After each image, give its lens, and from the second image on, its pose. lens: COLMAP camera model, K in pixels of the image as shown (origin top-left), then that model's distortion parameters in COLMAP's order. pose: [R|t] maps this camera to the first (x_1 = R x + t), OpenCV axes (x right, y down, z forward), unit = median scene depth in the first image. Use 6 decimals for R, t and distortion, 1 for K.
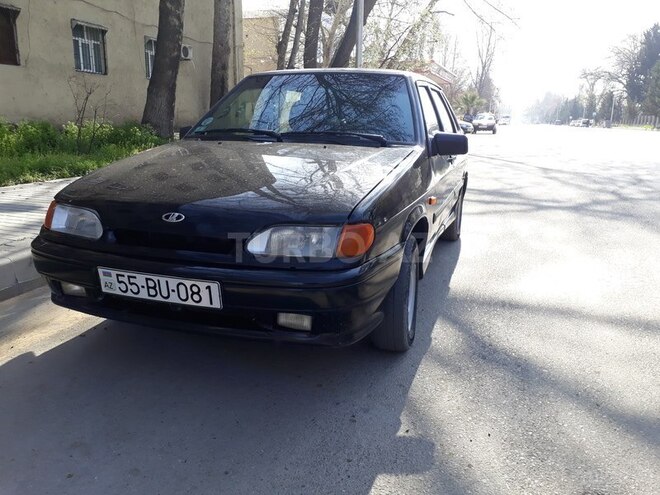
lens RADIAL K [[521.7, 0, 335.1], [0, 521.7, 251.9], [0, 0, 1]] dist [0.037203, -0.042994]
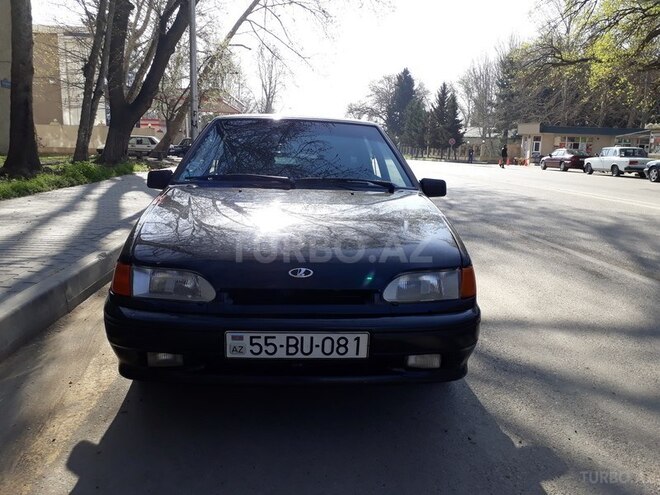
lens RADIAL K [[521.7, 0, 332.0], [0, 521.7, 253.3], [0, 0, 1]] dist [0.037203, -0.042994]
pose [[0.925173, -0.060439, 0.374702, -0.634303], [0.077758, 0.996482, -0.031260, -0.068202], [-0.371495, 0.058057, 0.926618, 0.051296]]
